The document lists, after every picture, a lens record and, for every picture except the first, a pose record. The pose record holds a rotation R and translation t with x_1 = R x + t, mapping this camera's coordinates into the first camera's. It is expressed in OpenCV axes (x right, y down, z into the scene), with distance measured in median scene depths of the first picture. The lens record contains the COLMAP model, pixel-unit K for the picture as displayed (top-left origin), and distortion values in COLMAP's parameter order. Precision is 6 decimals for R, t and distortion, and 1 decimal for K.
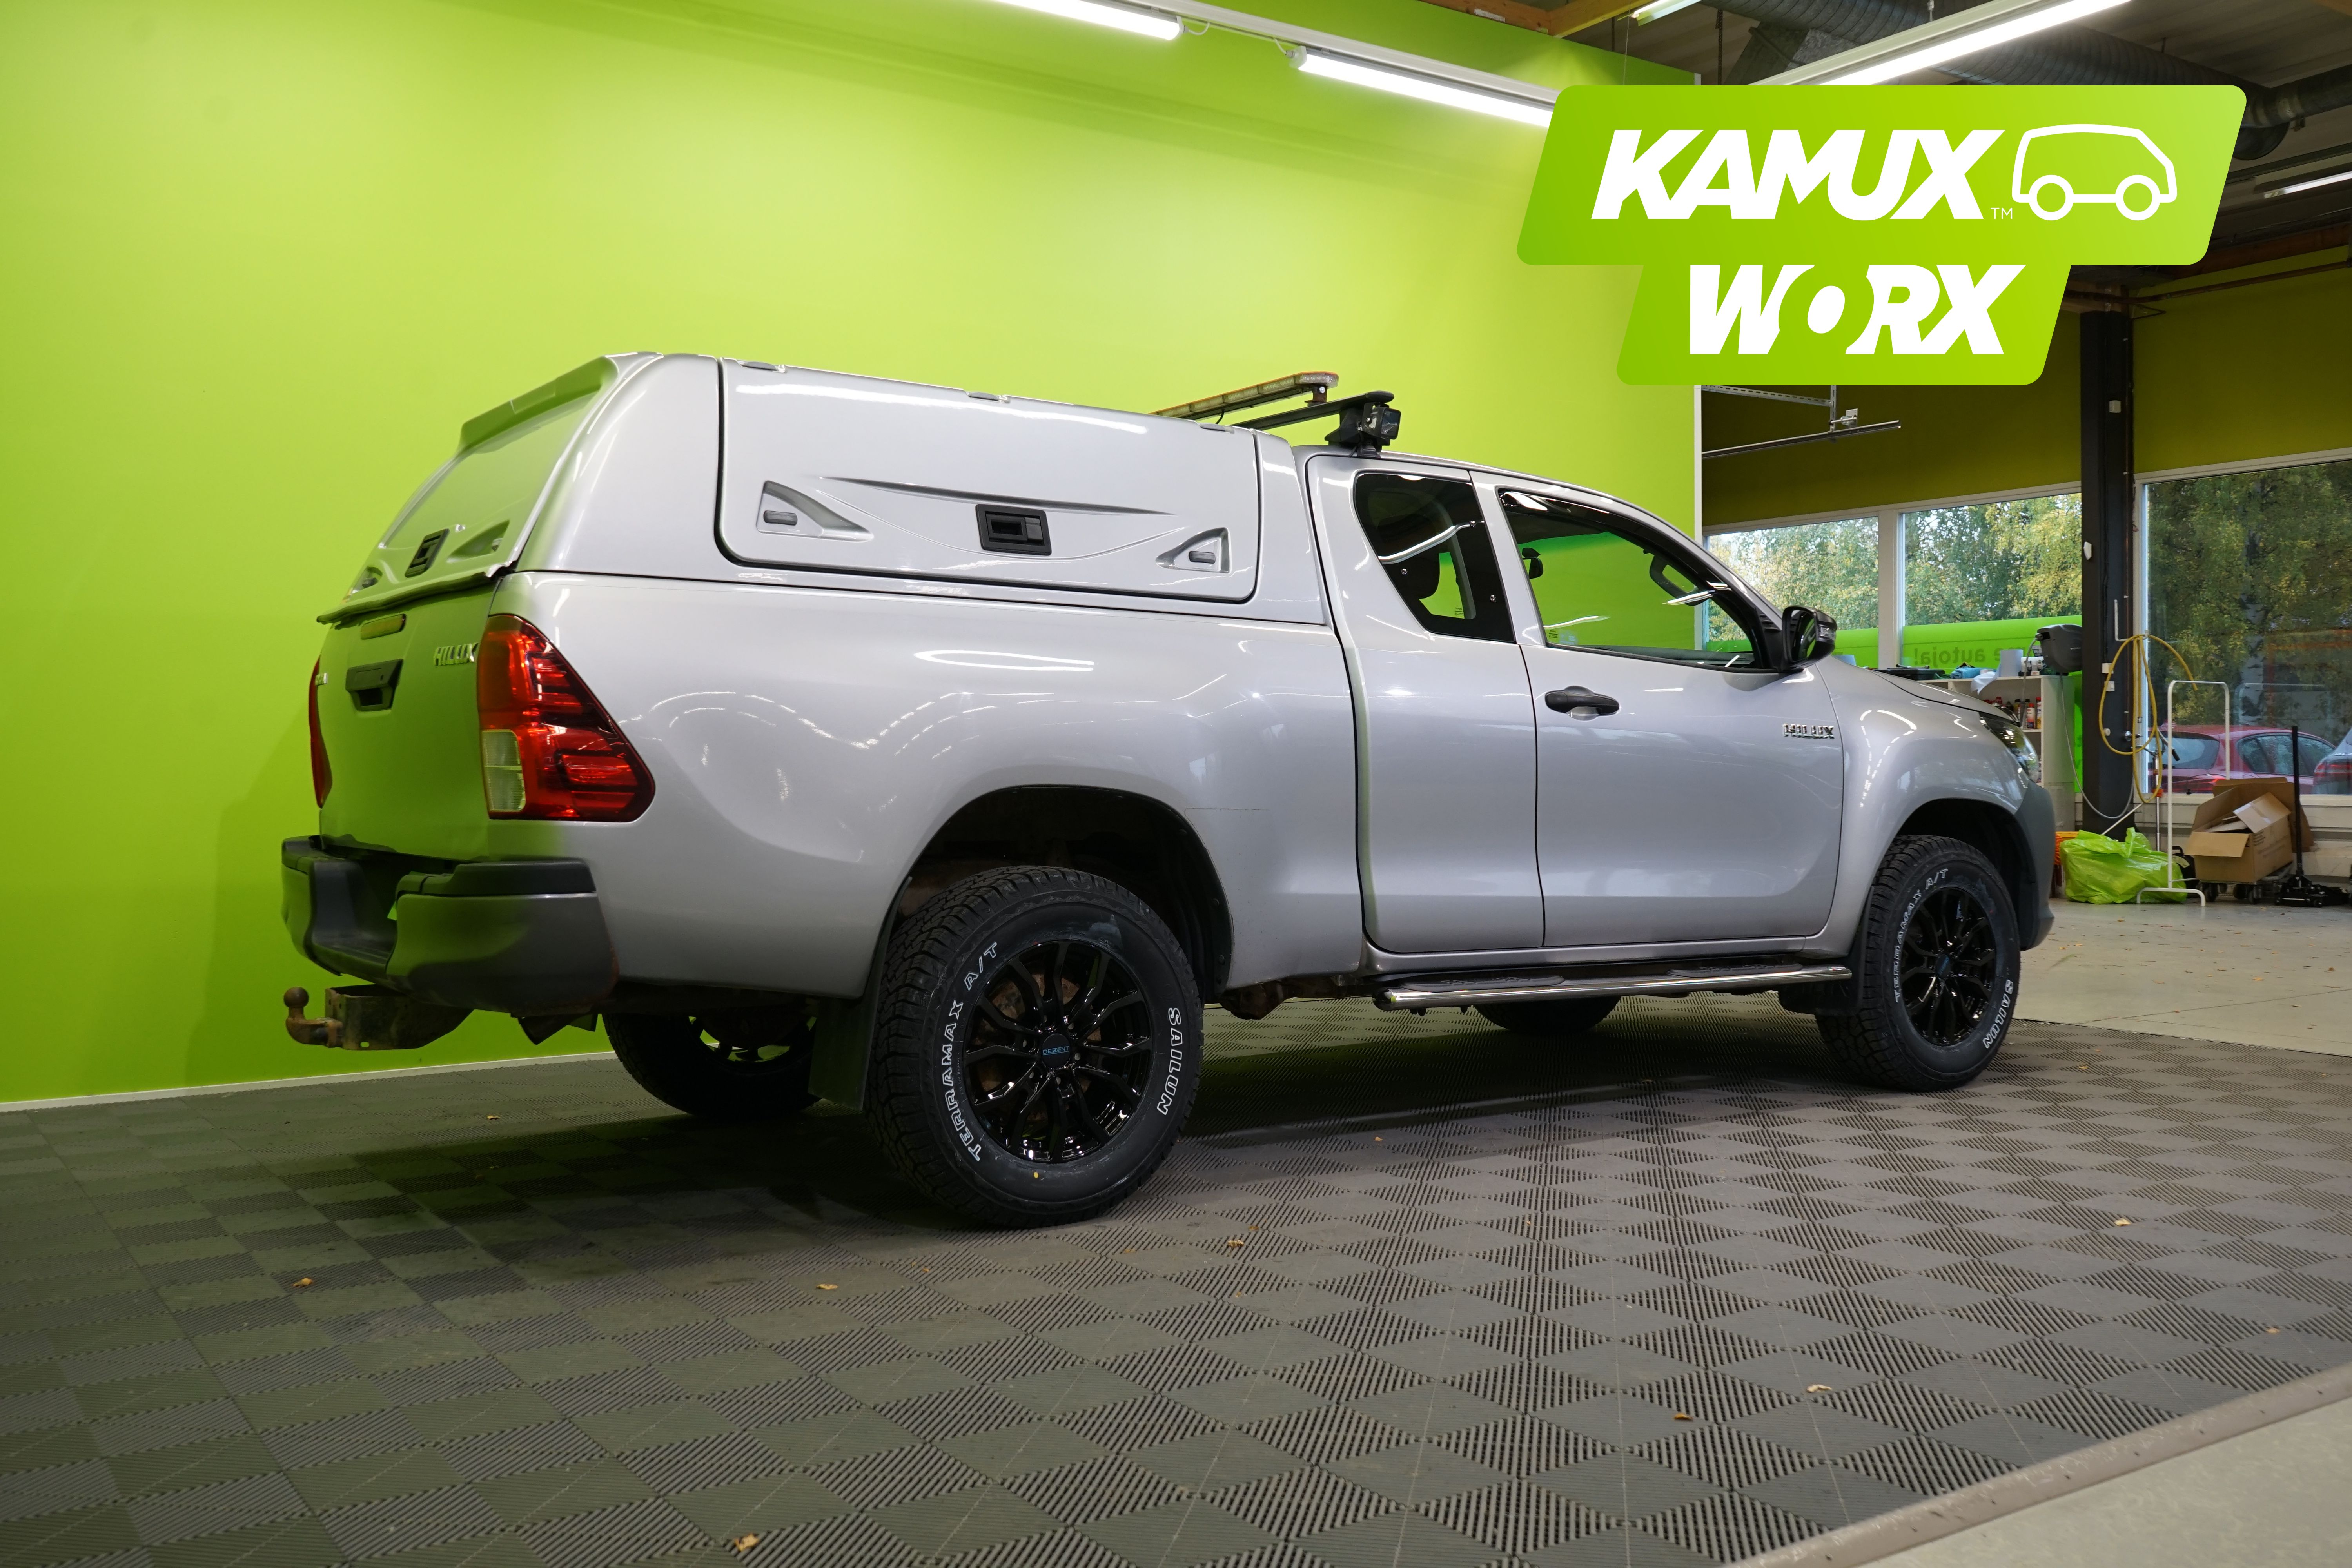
lens RADIAL K [[2068.1, 0, 1180.9], [0, 2068.1, 779.6], [0, 0, 1]] dist [0.034748, 0.006805]
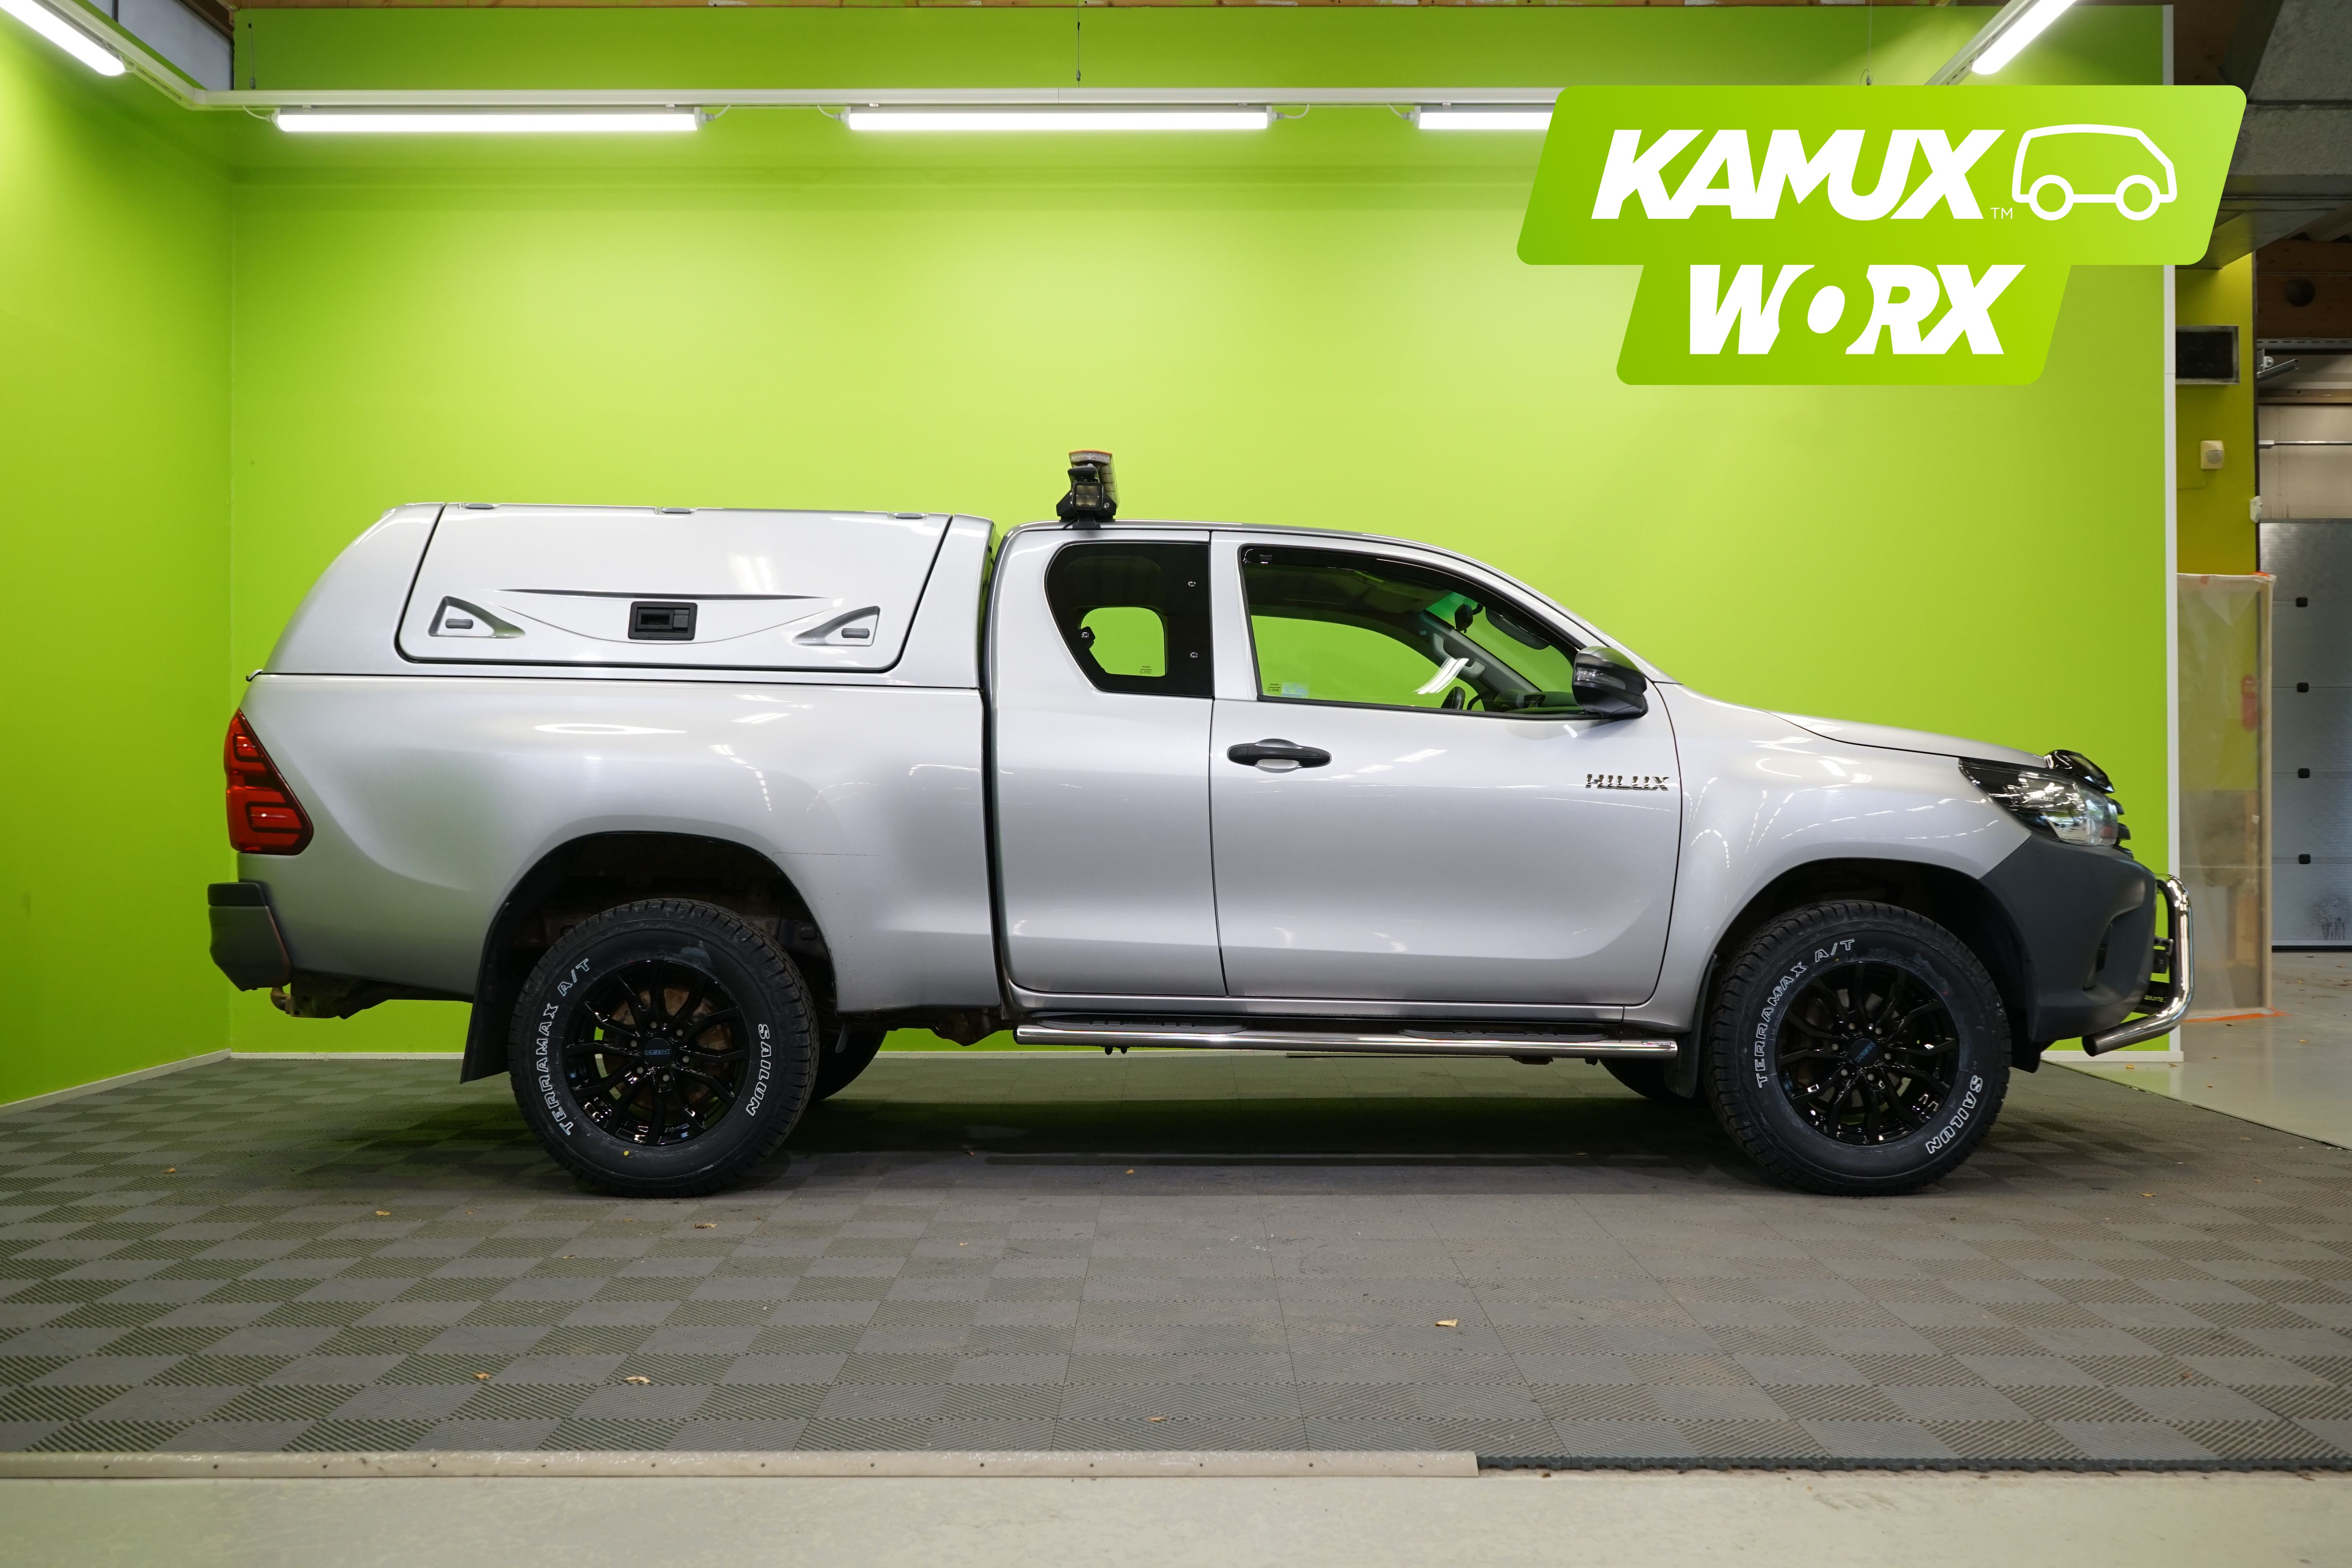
lens RADIAL K [[2068.1, 0, 1185.2], [0, 2068.1, 796.7], [0, 0, 1]] dist [0.034748, 0.006805]
pose [[0.823170, -0.001880, -0.567792, 0.892272], [-0.007737, 0.999865, -0.014527, -0.002489], [0.567743, 0.016351, 0.823044, 0.182688]]
